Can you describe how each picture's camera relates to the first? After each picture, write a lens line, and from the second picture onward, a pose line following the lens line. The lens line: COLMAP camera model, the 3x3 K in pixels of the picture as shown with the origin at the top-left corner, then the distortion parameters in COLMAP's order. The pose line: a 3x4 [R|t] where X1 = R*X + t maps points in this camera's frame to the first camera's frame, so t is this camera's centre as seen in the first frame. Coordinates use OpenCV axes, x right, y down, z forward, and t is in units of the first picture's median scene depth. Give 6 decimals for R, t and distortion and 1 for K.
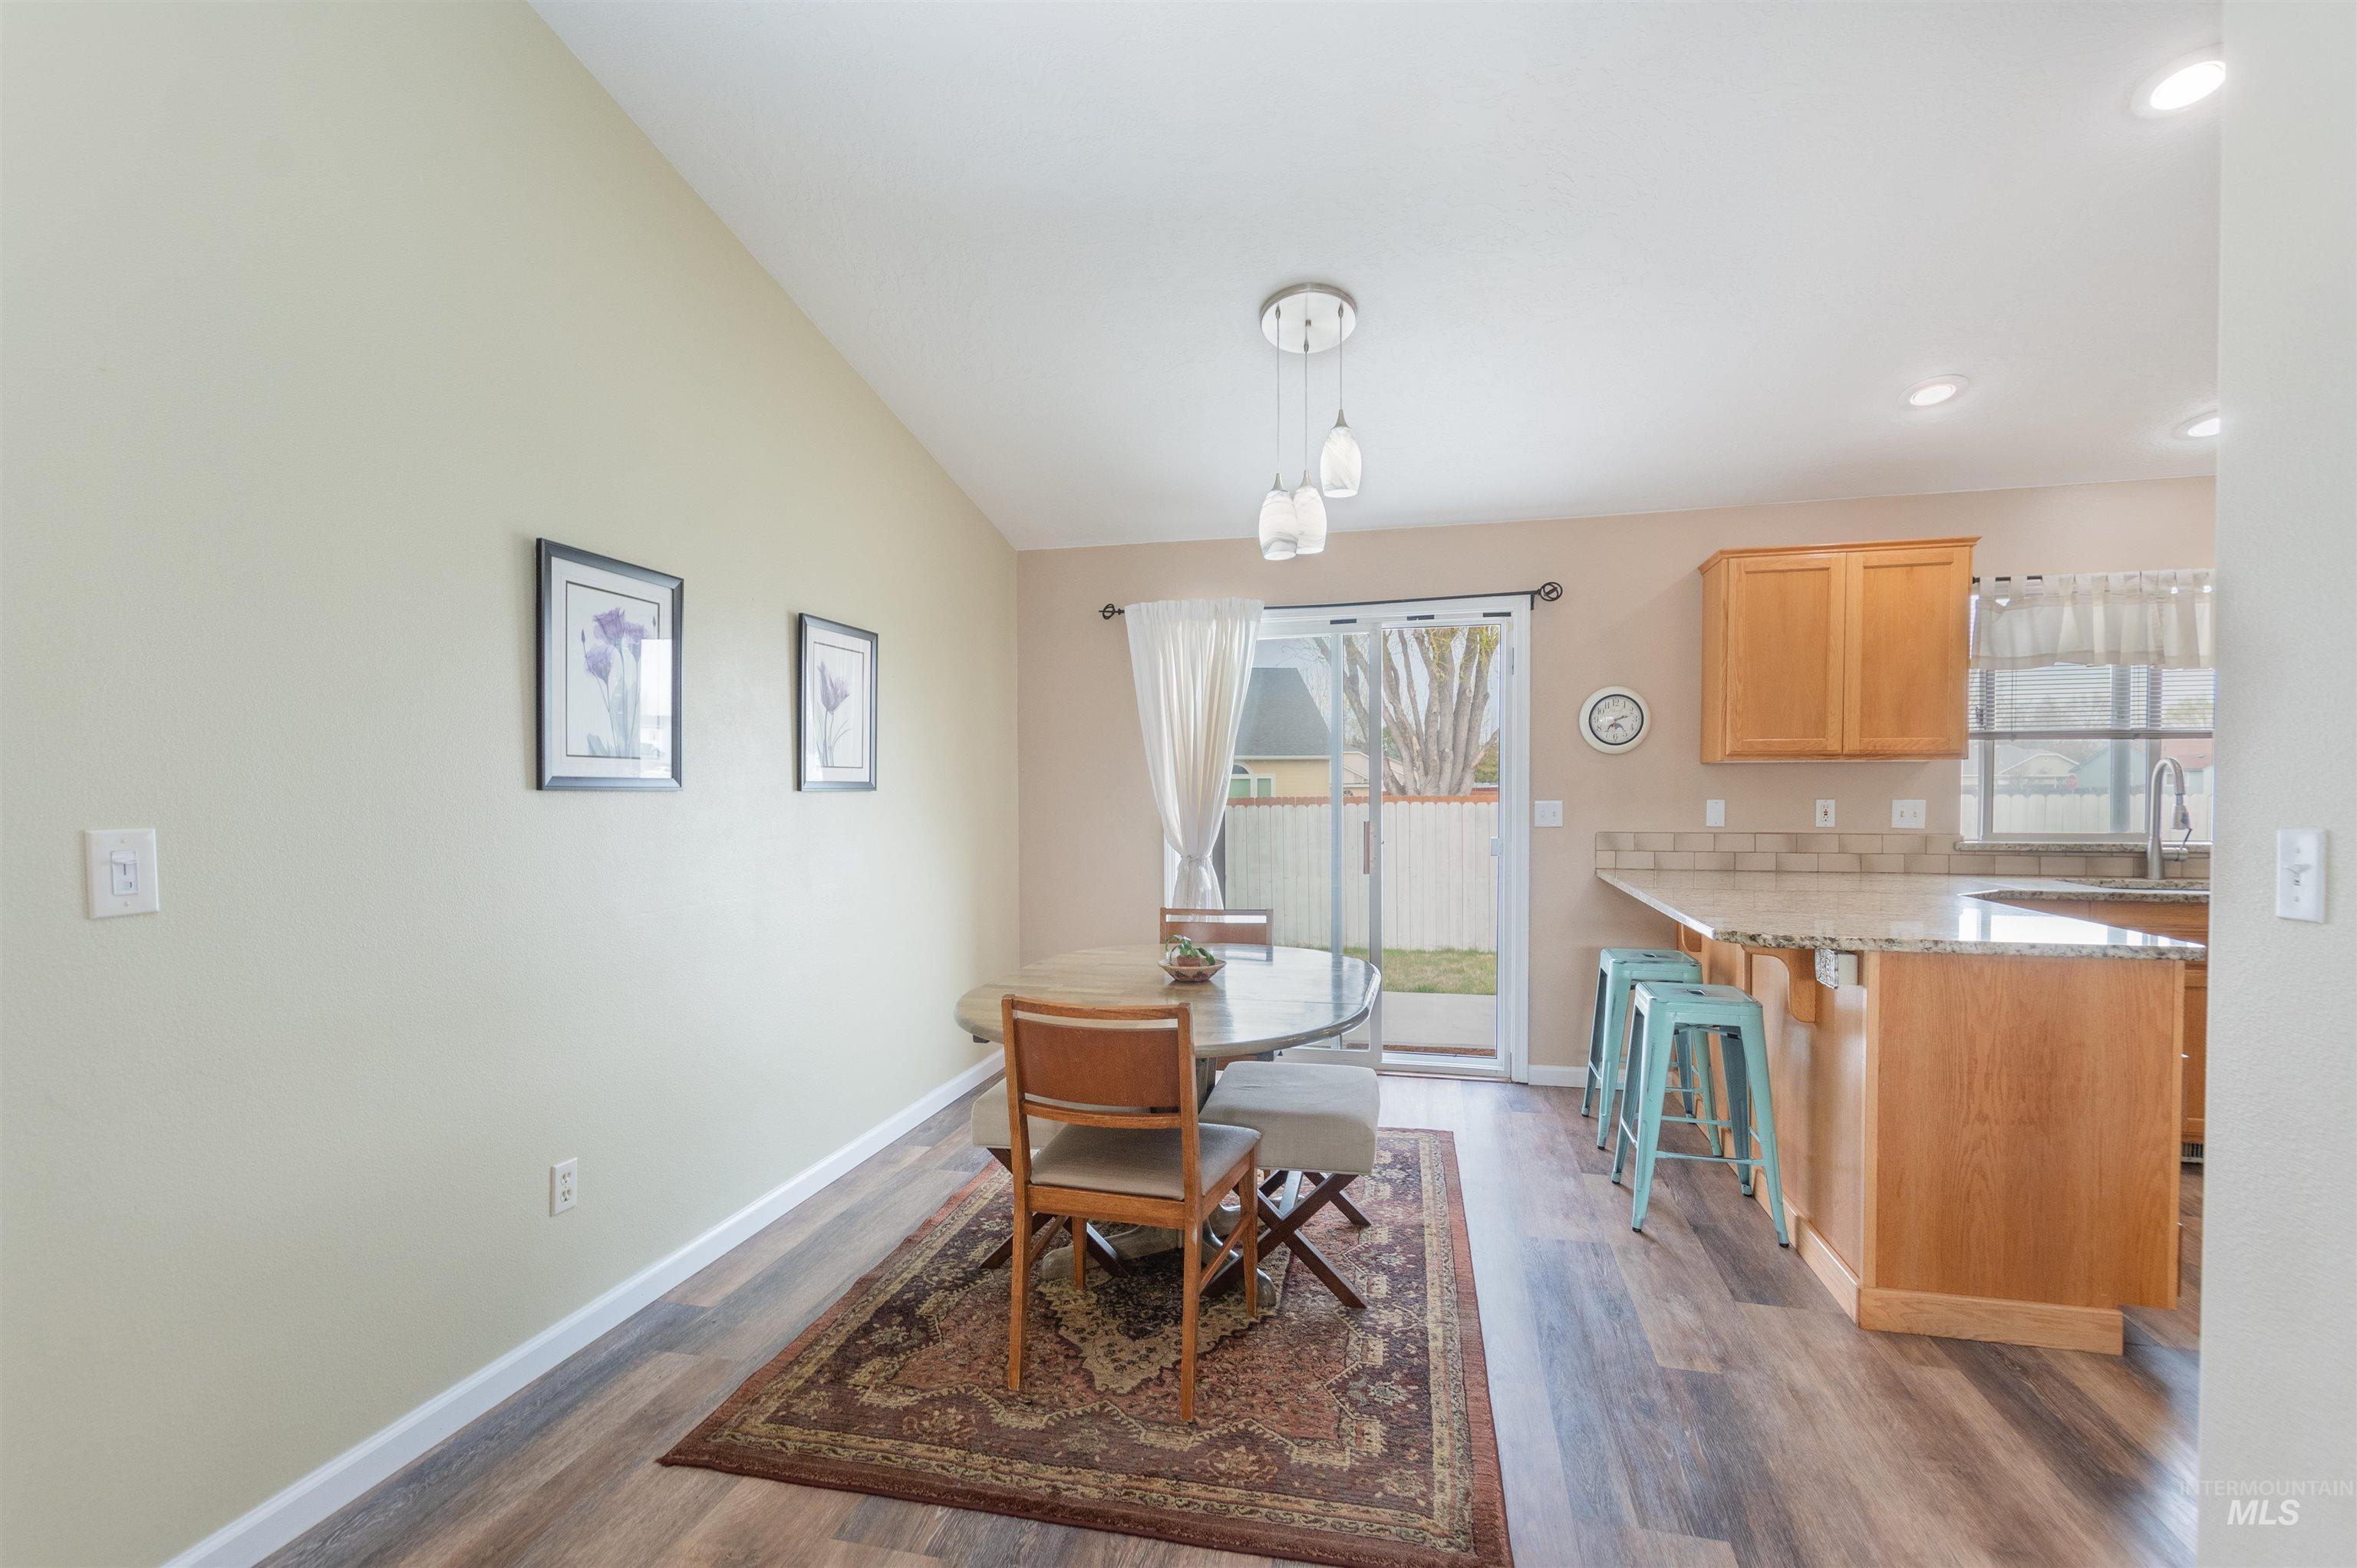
lens RADIAL K [[1041.9, 0, 1175.8], [0, 1041.9, 814.0], [0, 0, 1]] dist [0.000460, -0.001181]
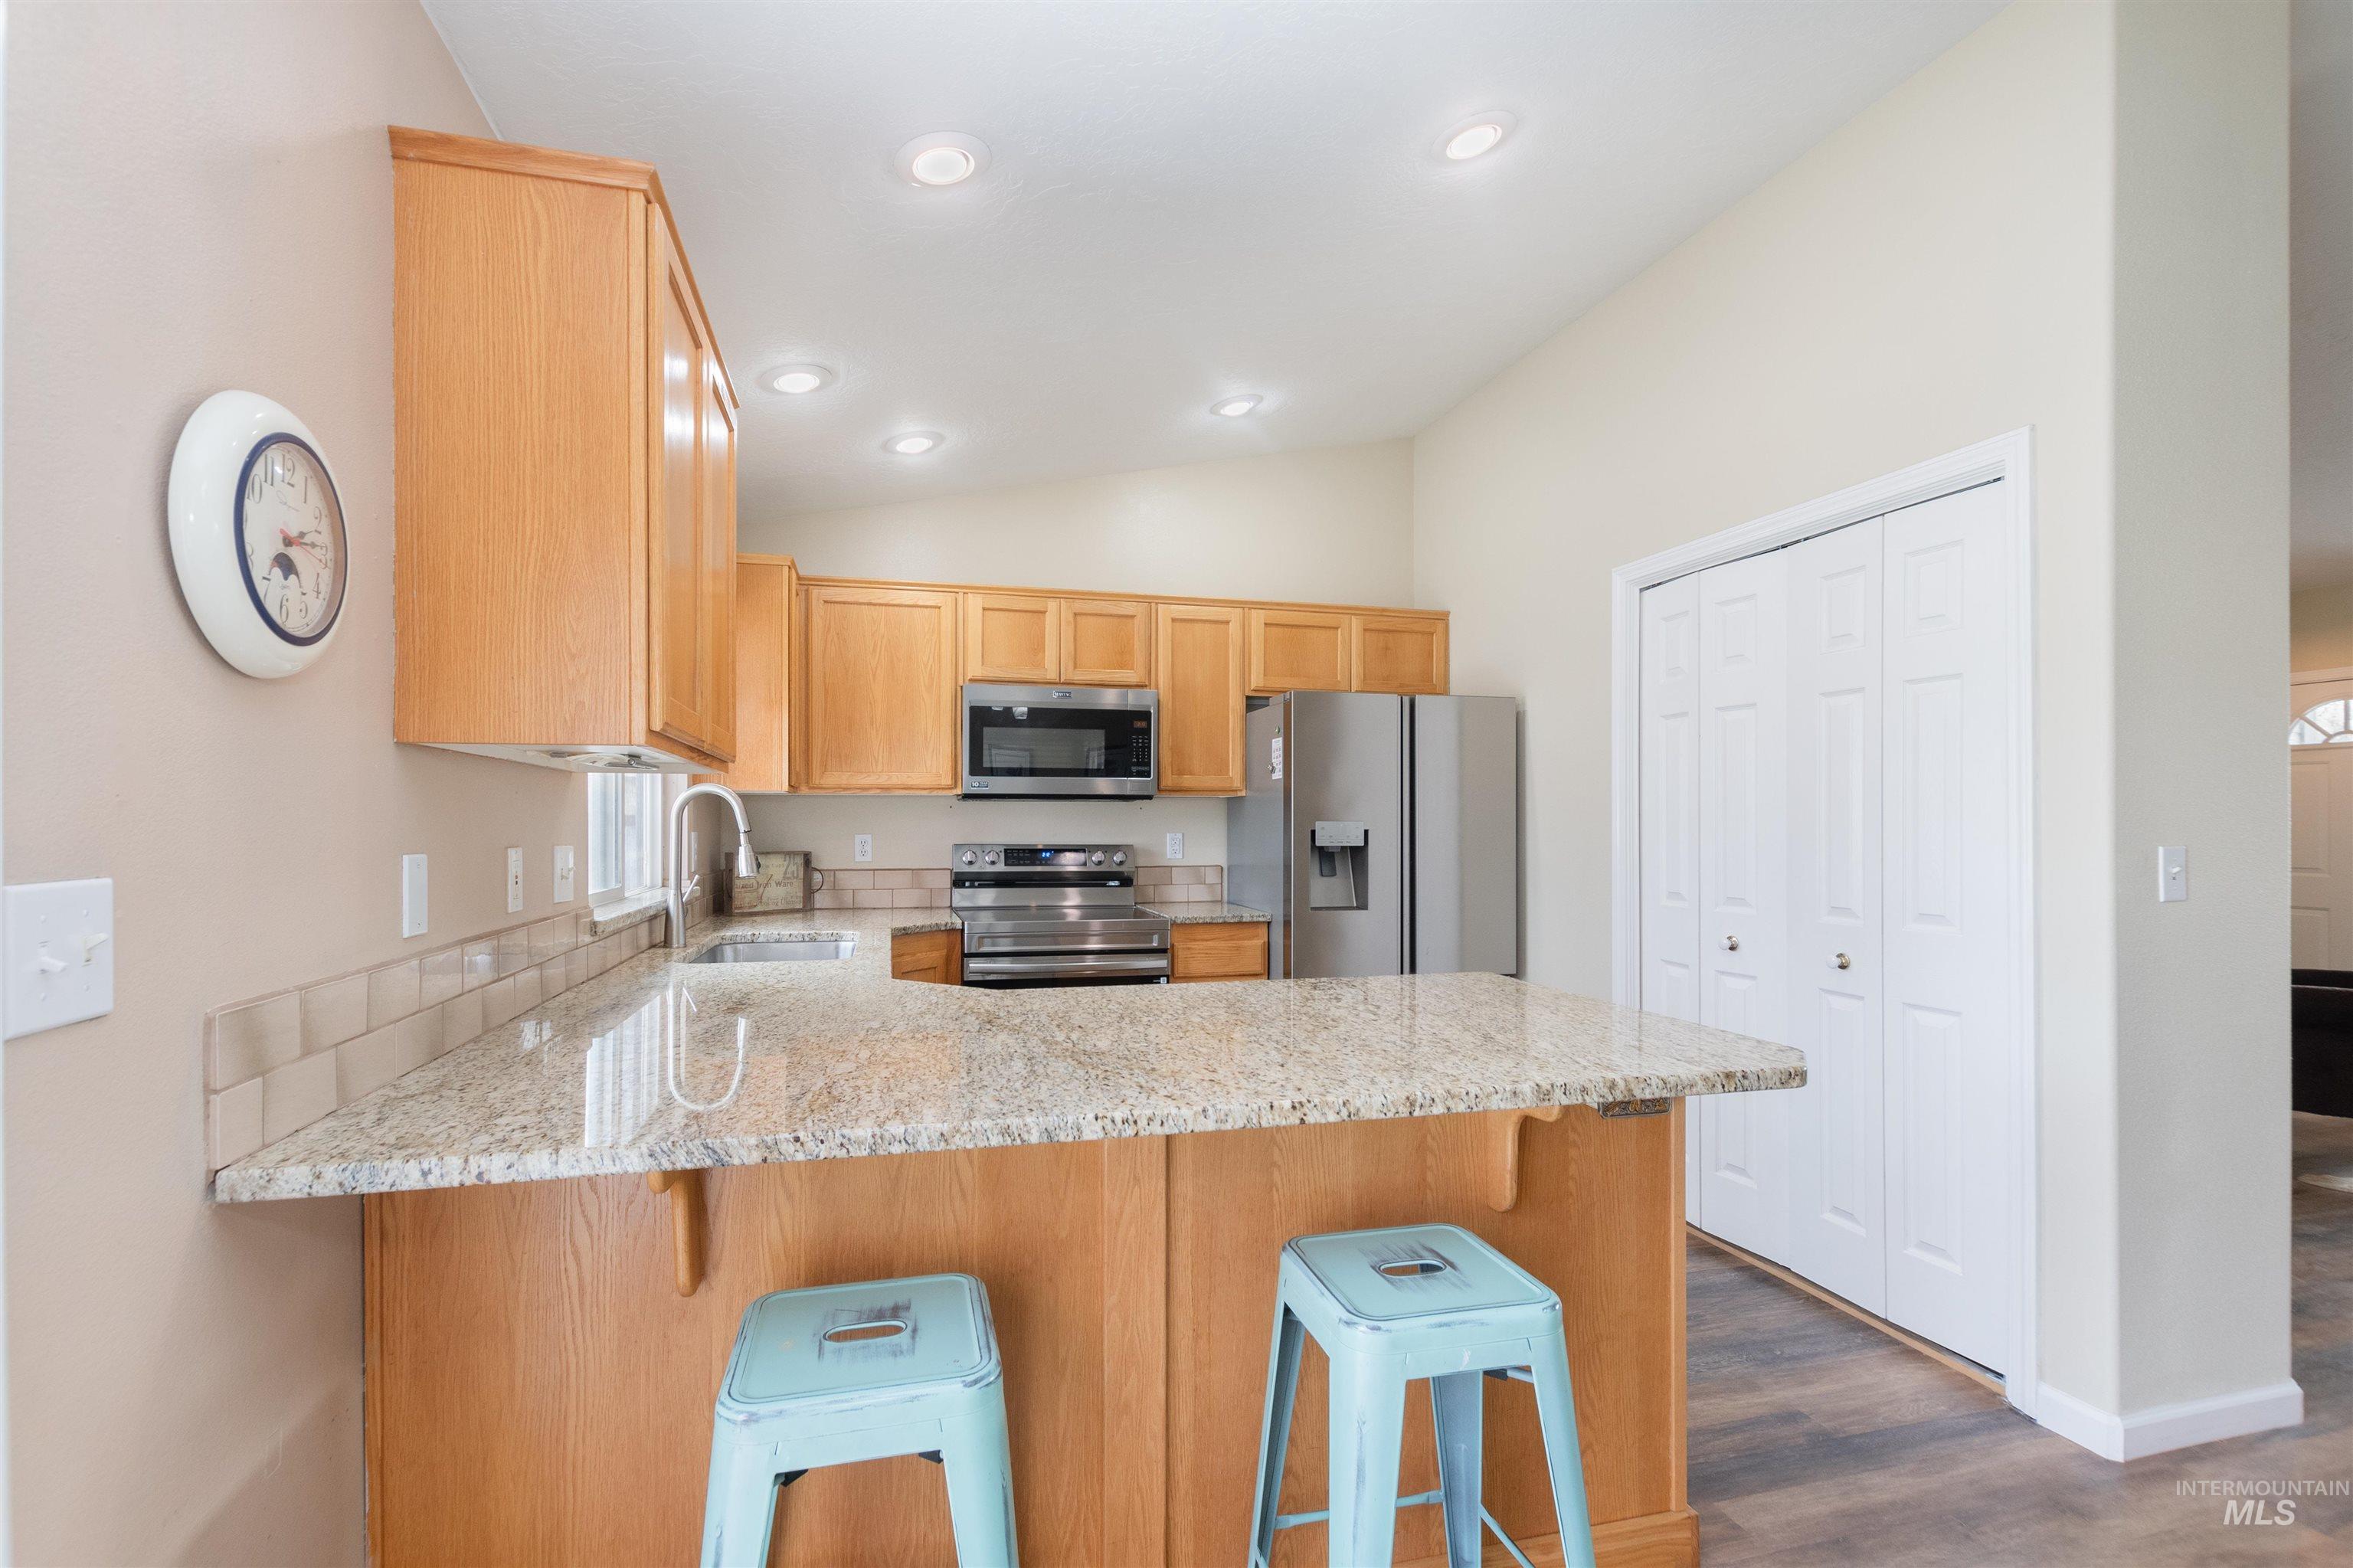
lens RADIAL K [[1058.5, 0, 1178.3], [0, 1058.5, 802.1], [0, 0, 1]] dist [-0.001302, -0.000422]
pose [[-0.473108, 0.021597, 0.880740, 0.109565], [0.023500, 0.999653, -0.011890, -0.022914], [-0.880691, 0.015072, -0.473452, 1.036929]]
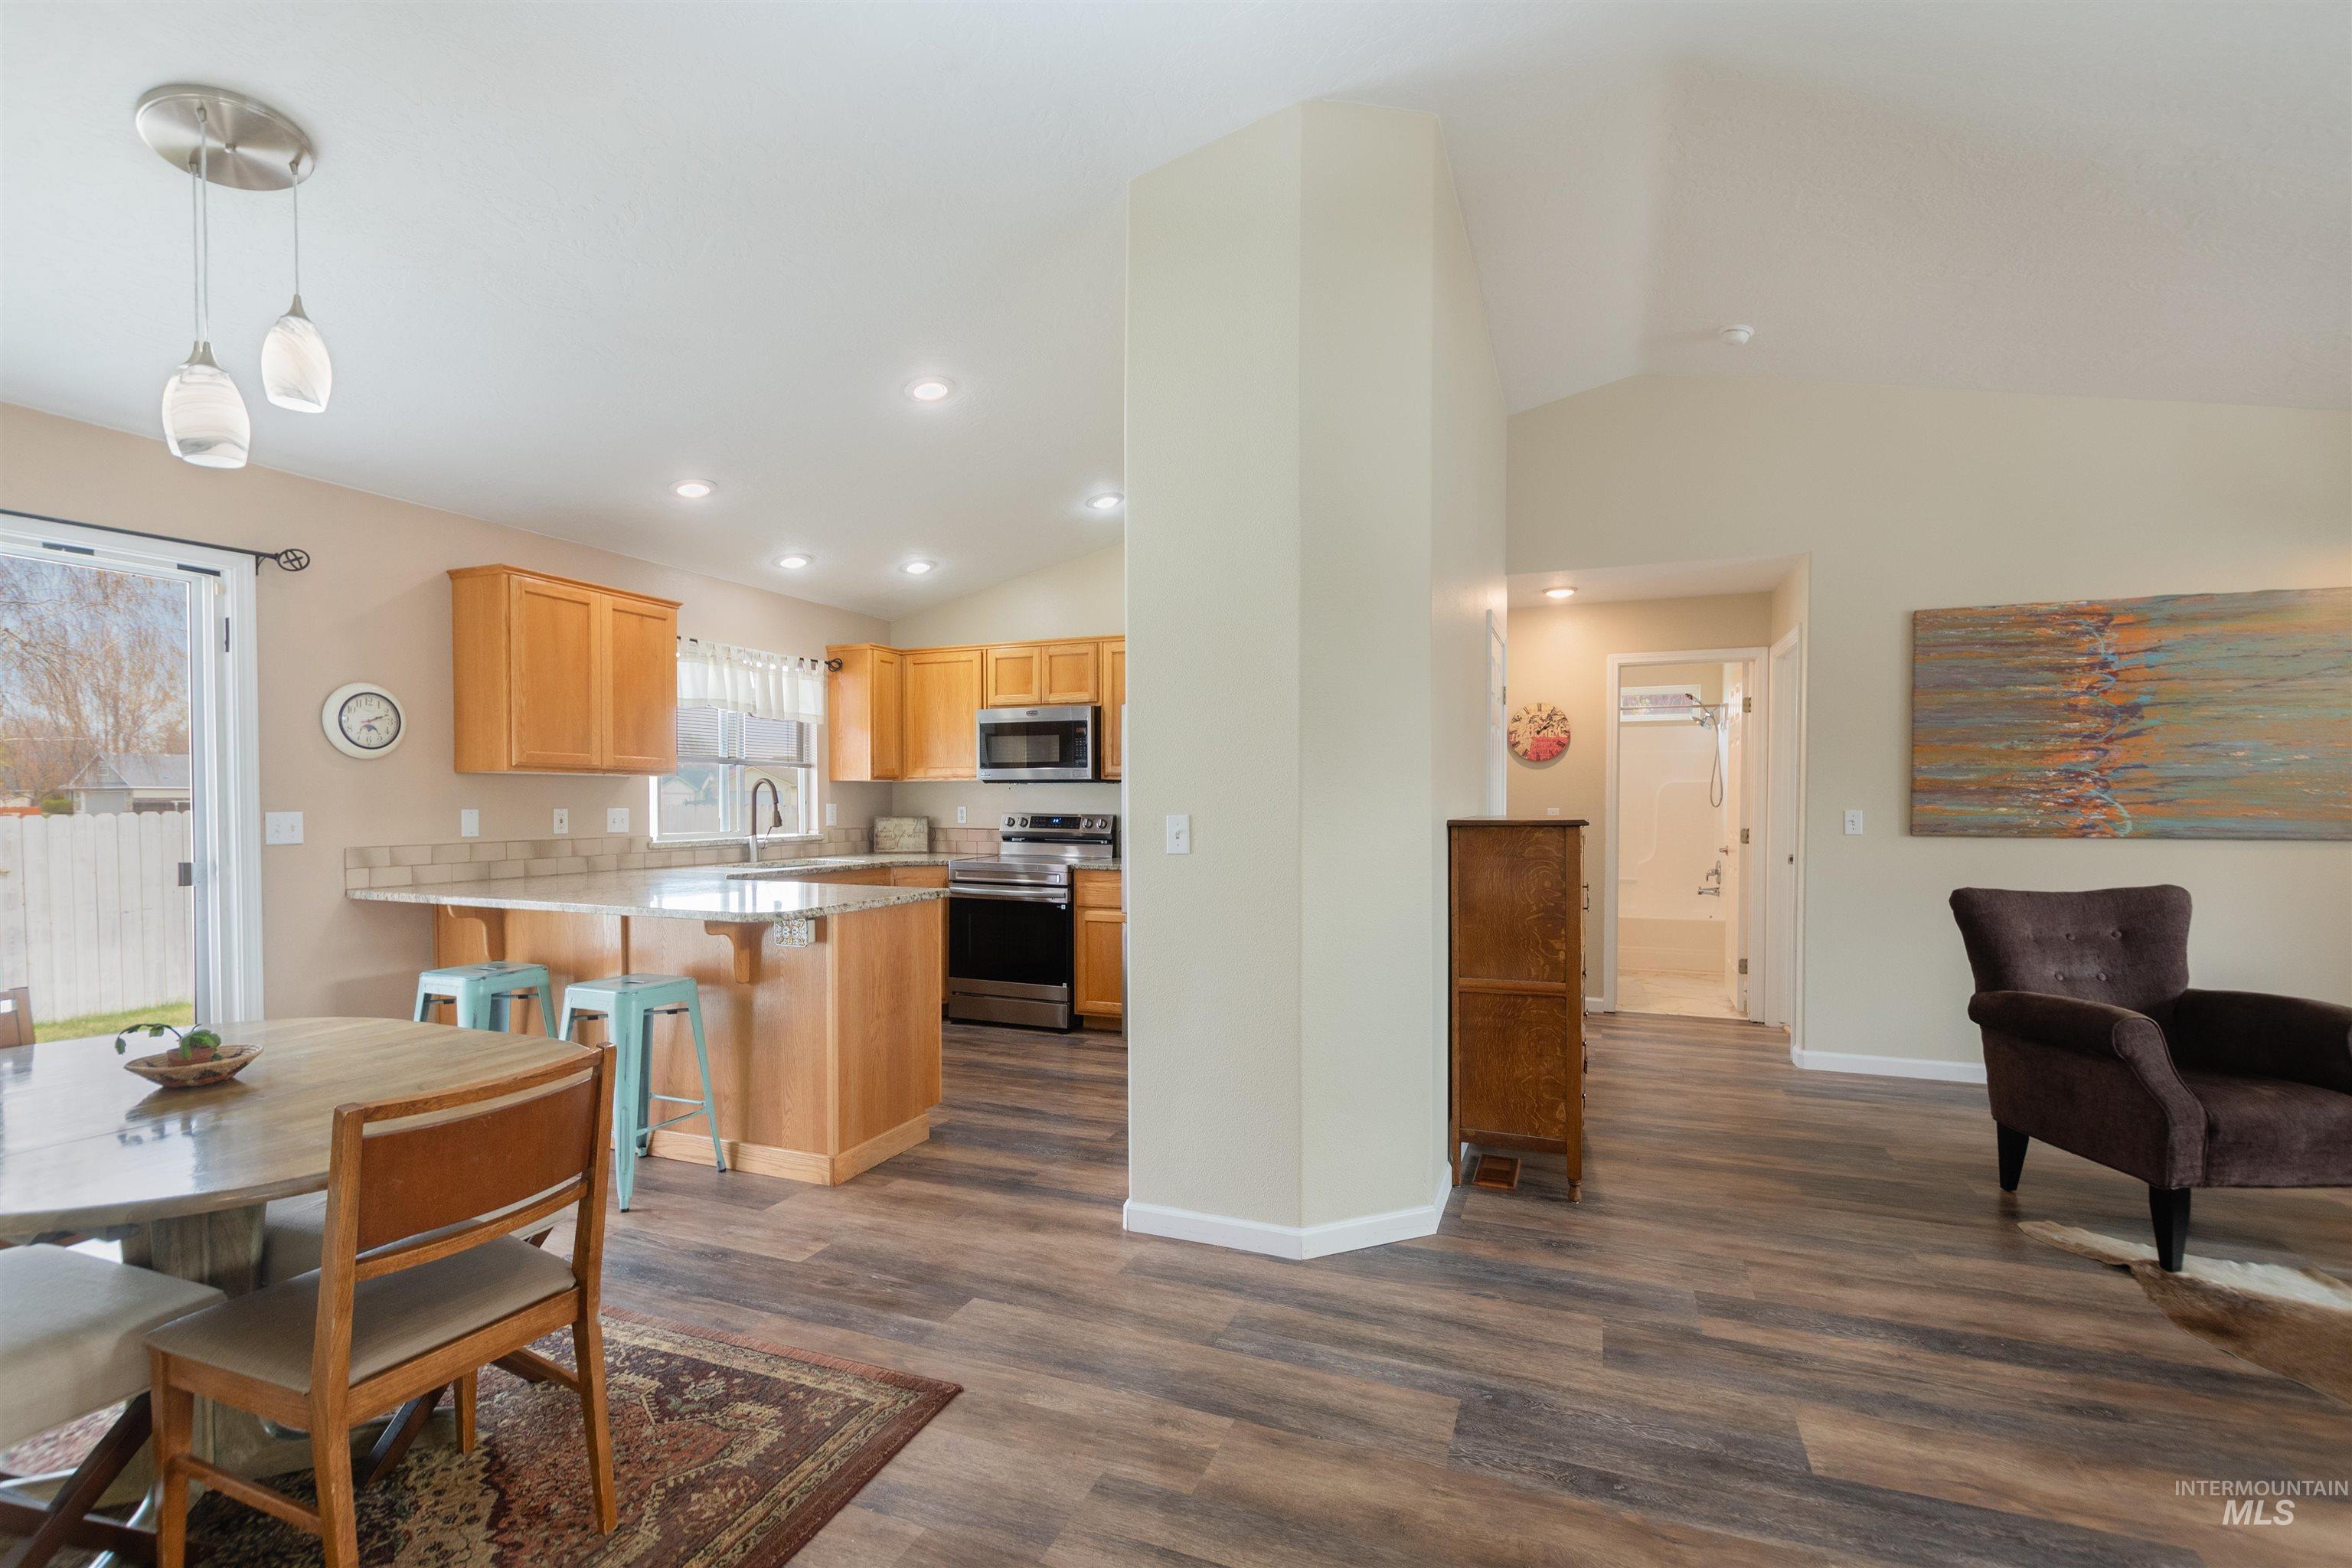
lens RADIAL K [[1039.8, 0, 1173.3], [0, 1039.8, 813.9], [0, 0, 1]] dist [0.000460, -0.001181]
pose [[0.144861, -0.009715, 0.989404, -0.402095], [0.022819, 0.999719, 0.006475, -0.000874], [-0.989189, 0.021640, 0.145042, 0.214705]]
